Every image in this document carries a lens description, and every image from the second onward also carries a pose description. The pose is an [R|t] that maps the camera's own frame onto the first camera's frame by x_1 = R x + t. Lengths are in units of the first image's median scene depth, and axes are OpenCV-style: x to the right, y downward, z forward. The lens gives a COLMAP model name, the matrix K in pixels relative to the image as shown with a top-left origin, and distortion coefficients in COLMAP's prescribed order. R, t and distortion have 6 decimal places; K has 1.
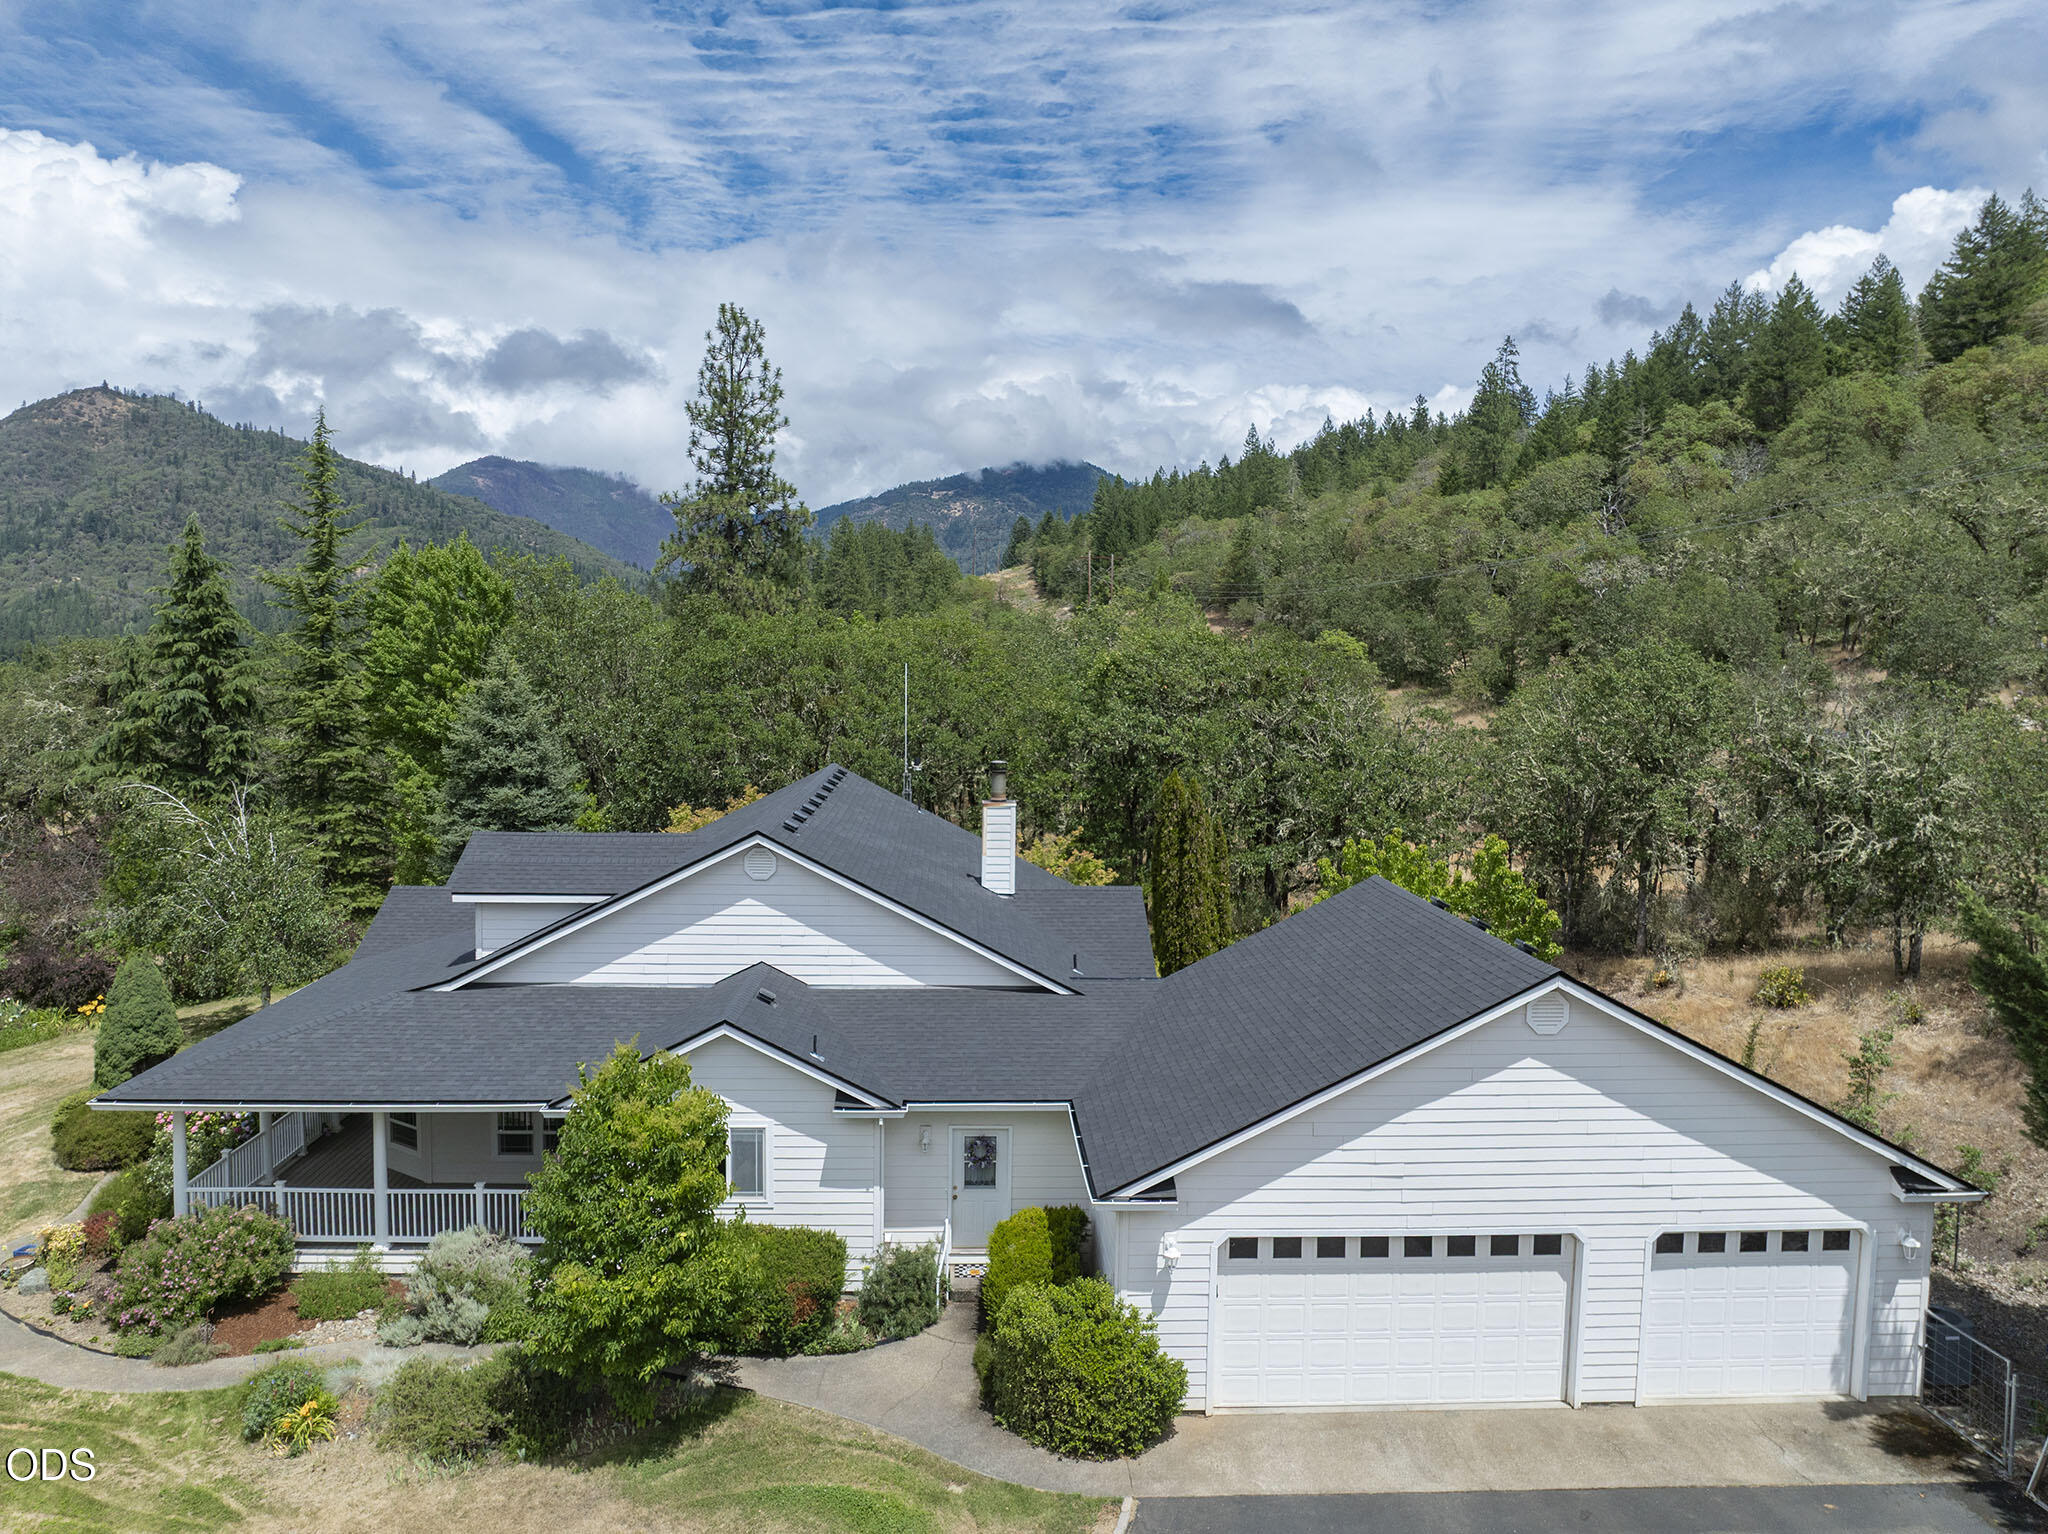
lens RADIAL K [[1443.5, 0, 1021.0], [0, 1443.5, 767.7], [0, 0, 1]] dist [-0.051691, 0.024376]
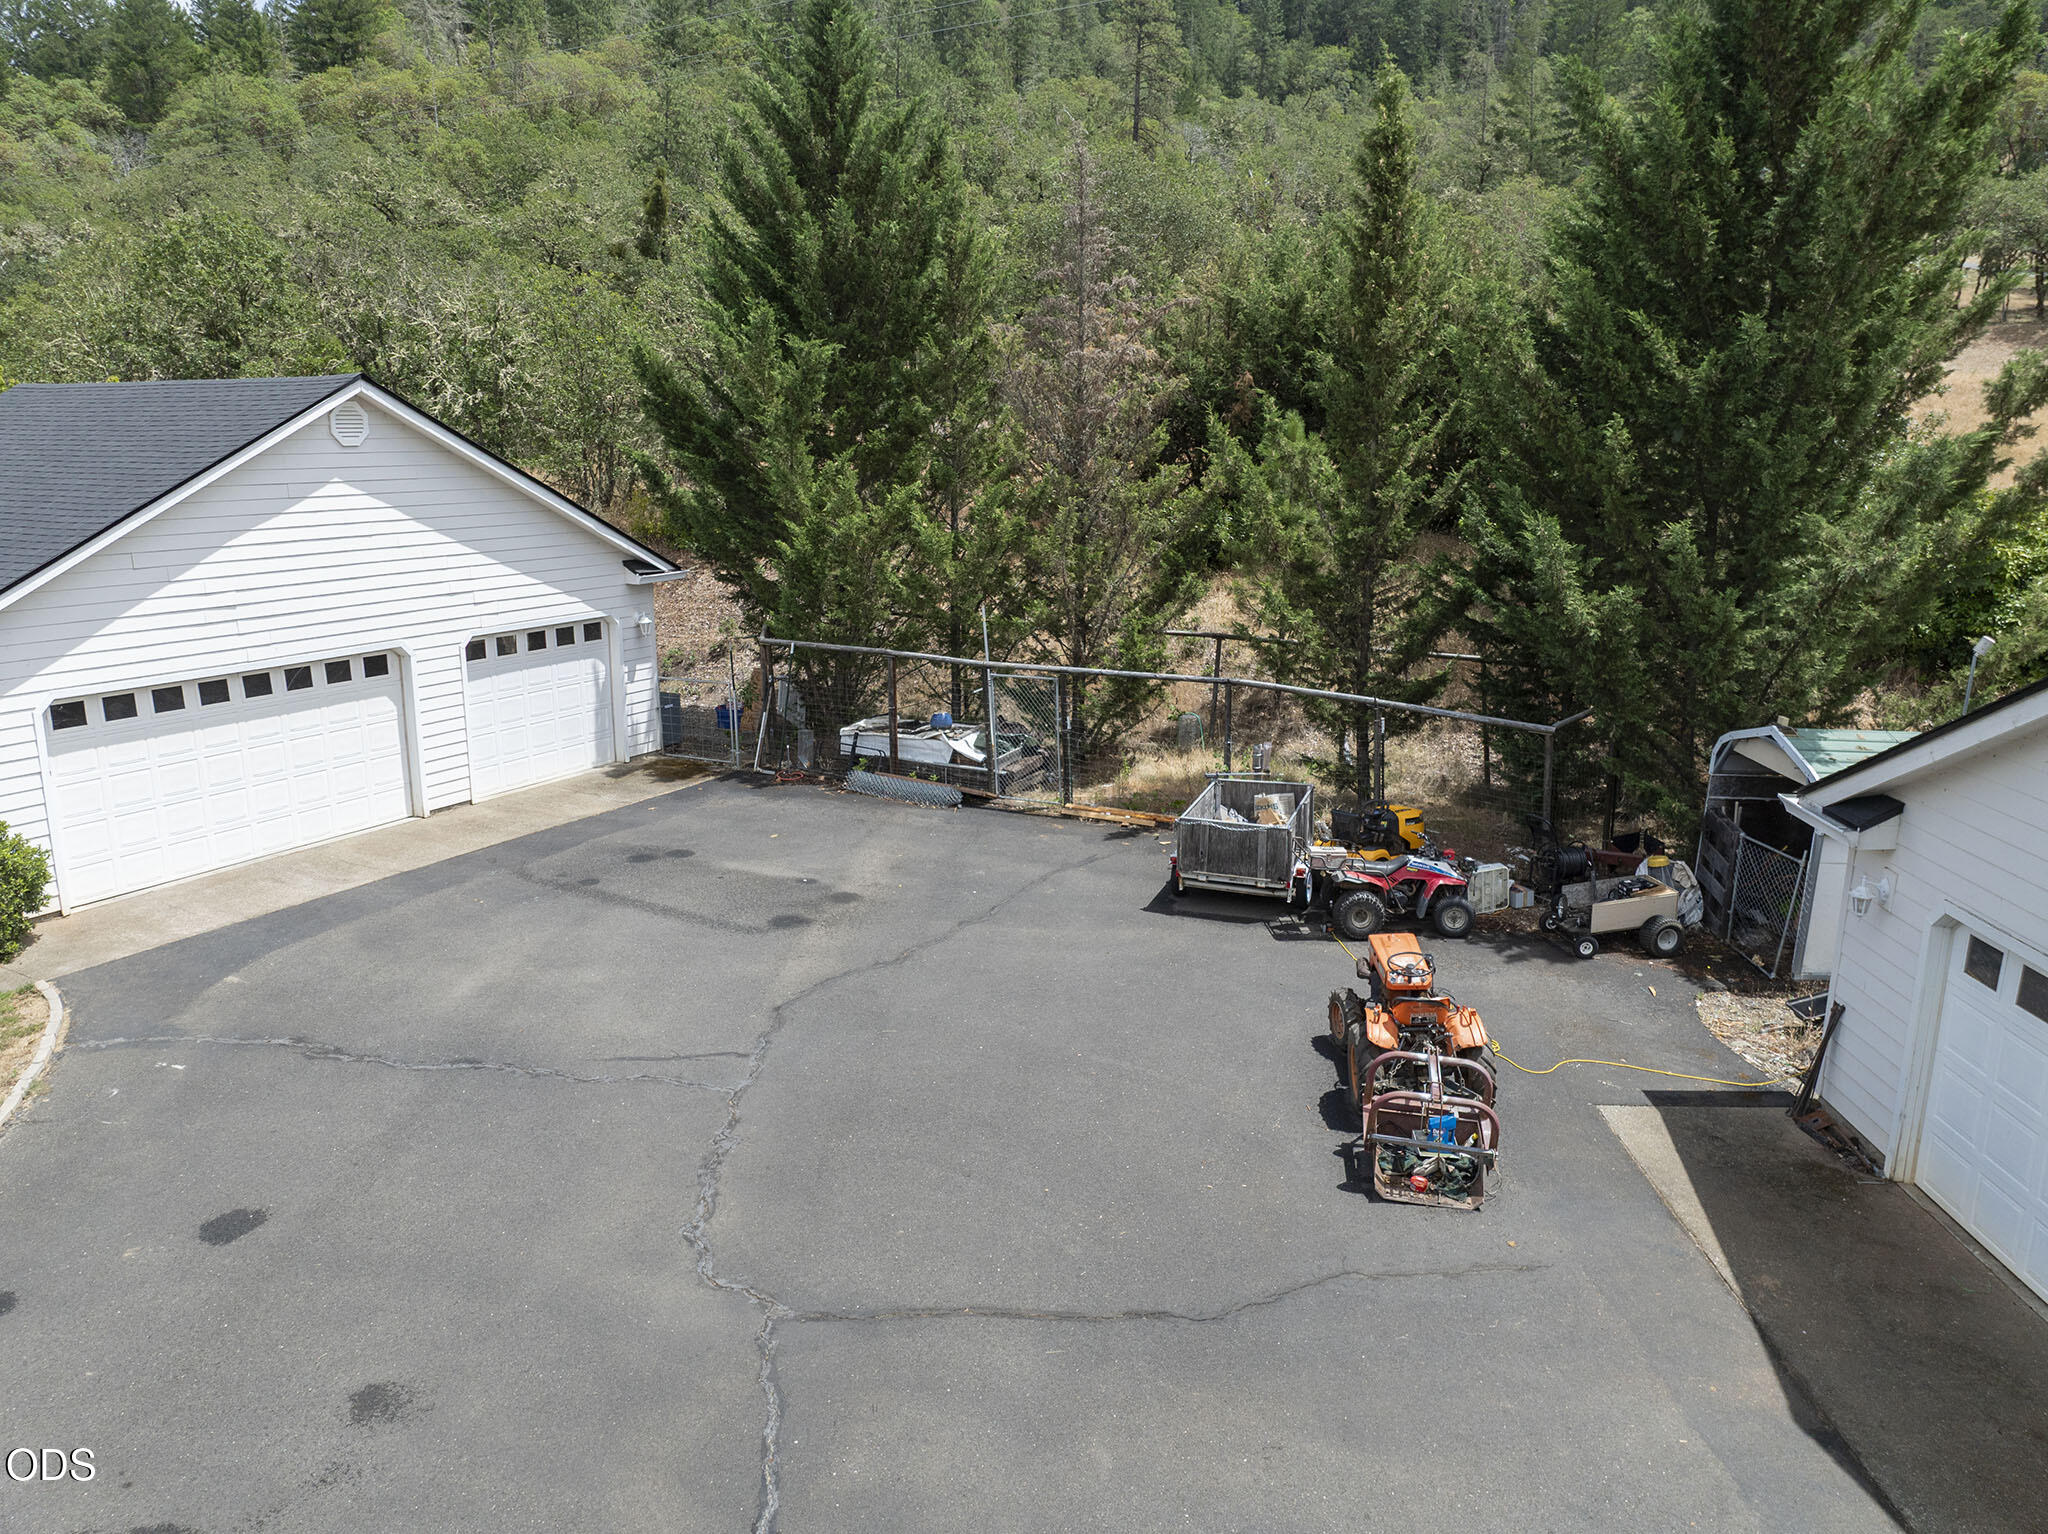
lens RADIAL K [[1443.5, 0, 1023.2], [0, 1443.5, 769.2], [0, 0, 1]] dist [-0.051691, 0.024376]
pose [[0.512841, -0.203901, 0.833917, -0.169044], [0.065404, 0.977841, 0.198870, 0.151279], [-0.855988, -0.047447, 0.514813, 0.048367]]
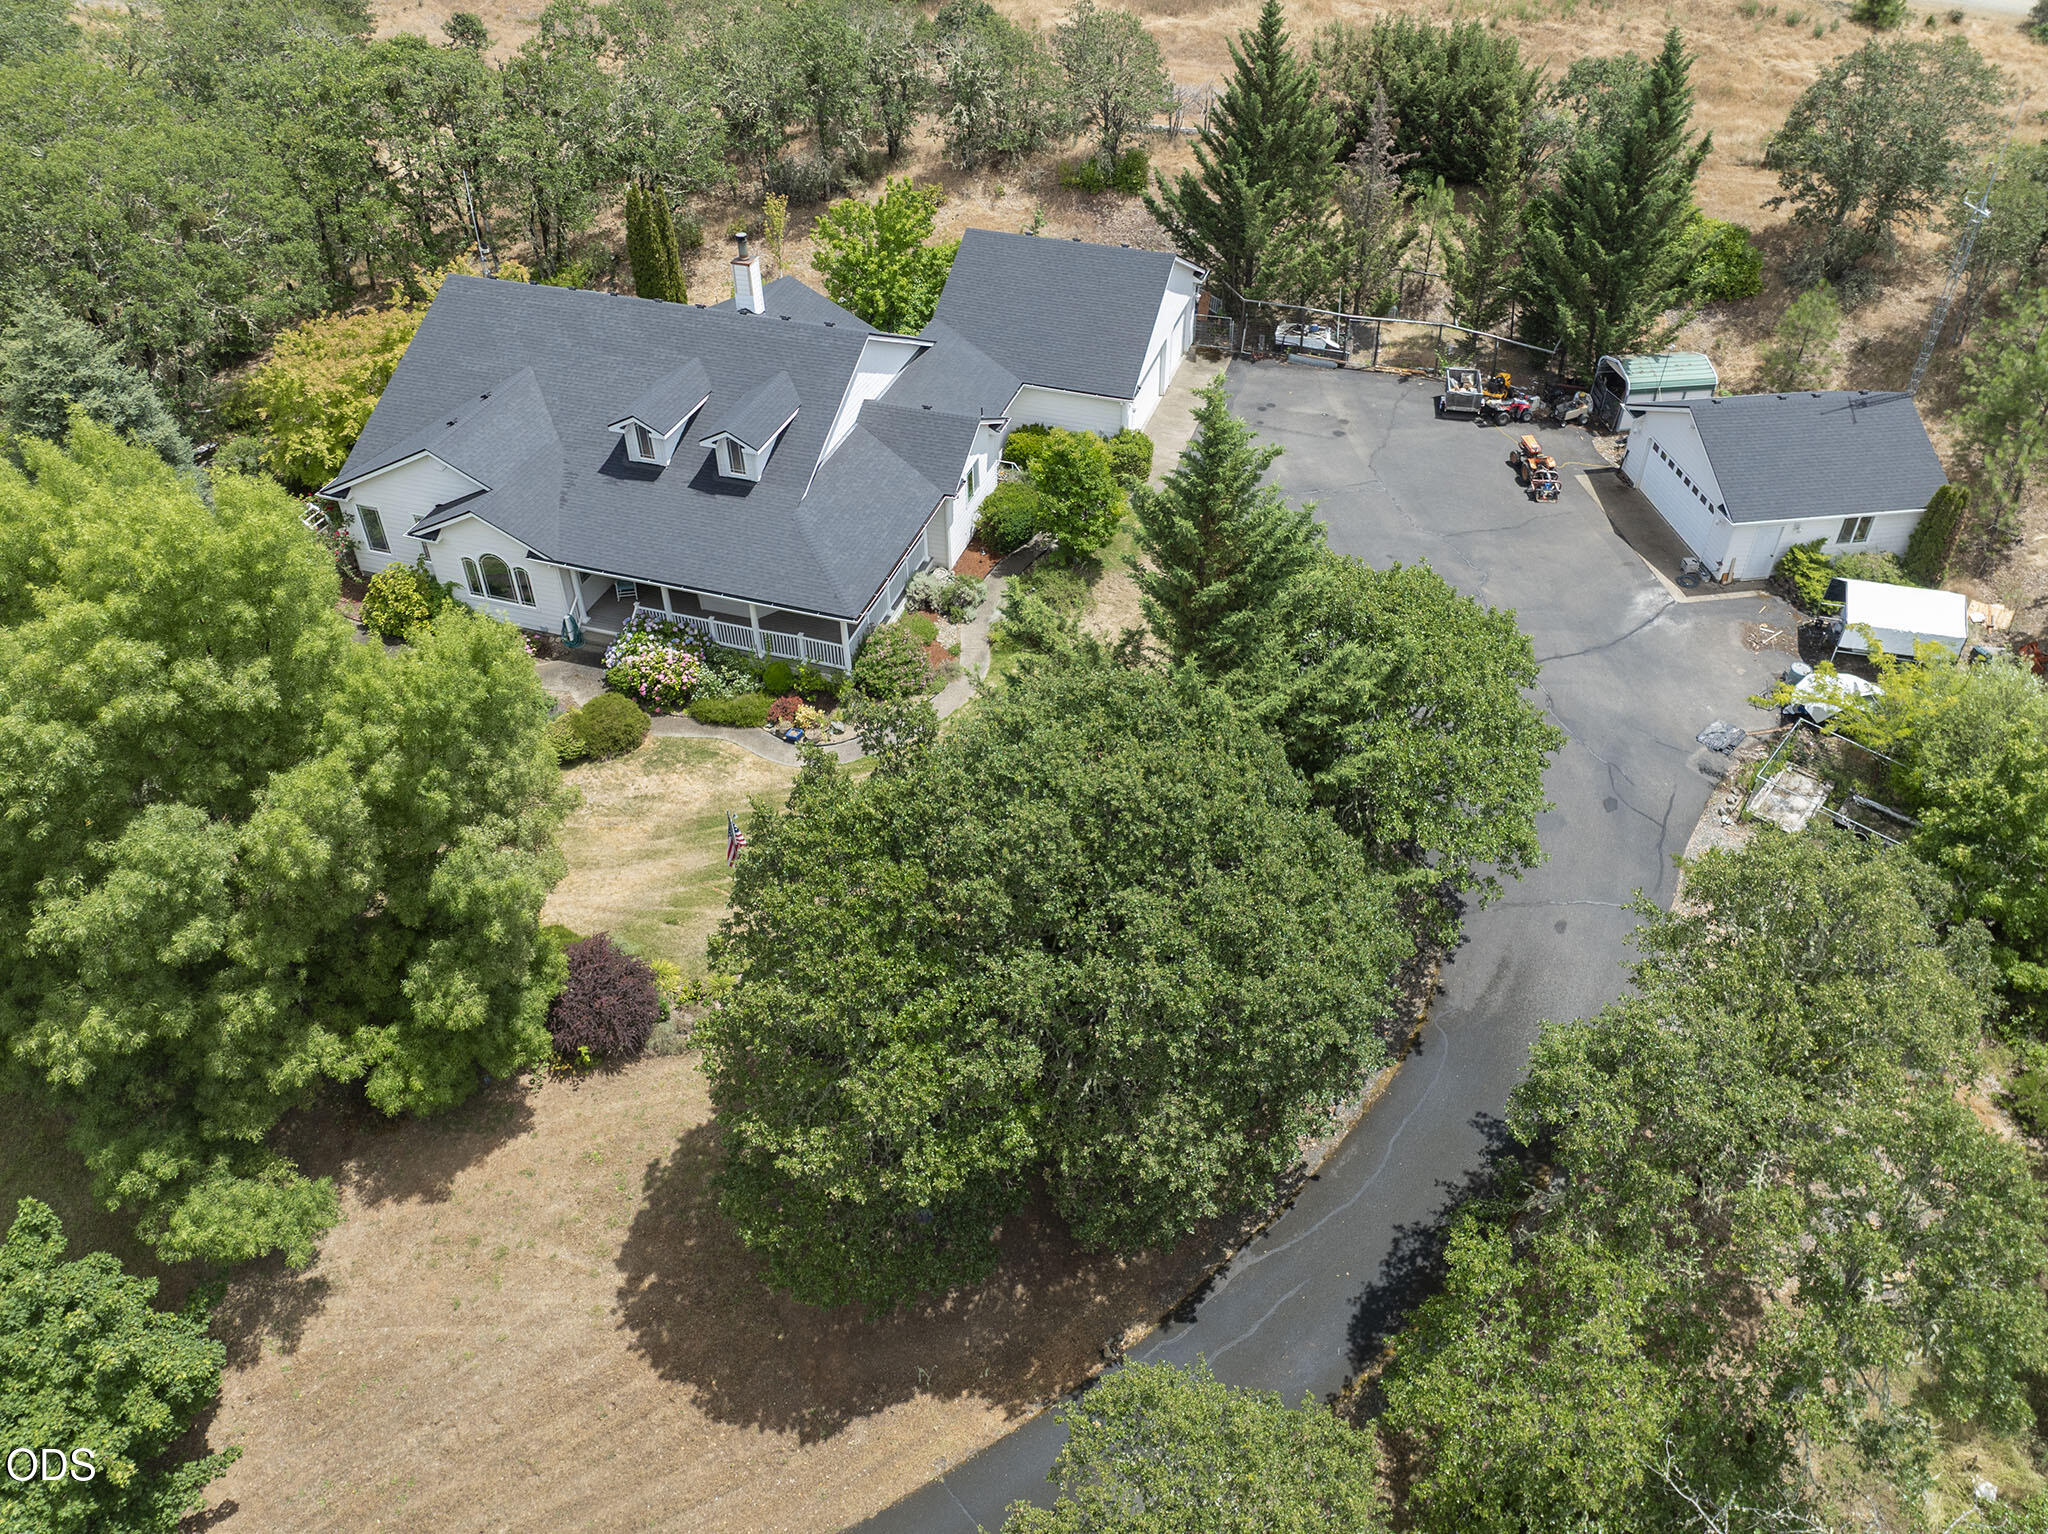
lens RADIAL K [[1443.5, 0, 1058.3], [0, 1443.5, 754.7], [0, 0, 1]] dist [-0.051691, 0.024376]
pose [[0.336610, -0.629431, 0.700365, -1.448714], [0.076063, 0.759513, 0.646030, -0.598143], [-0.938567, -0.164188, 0.303536, 0.116894]]
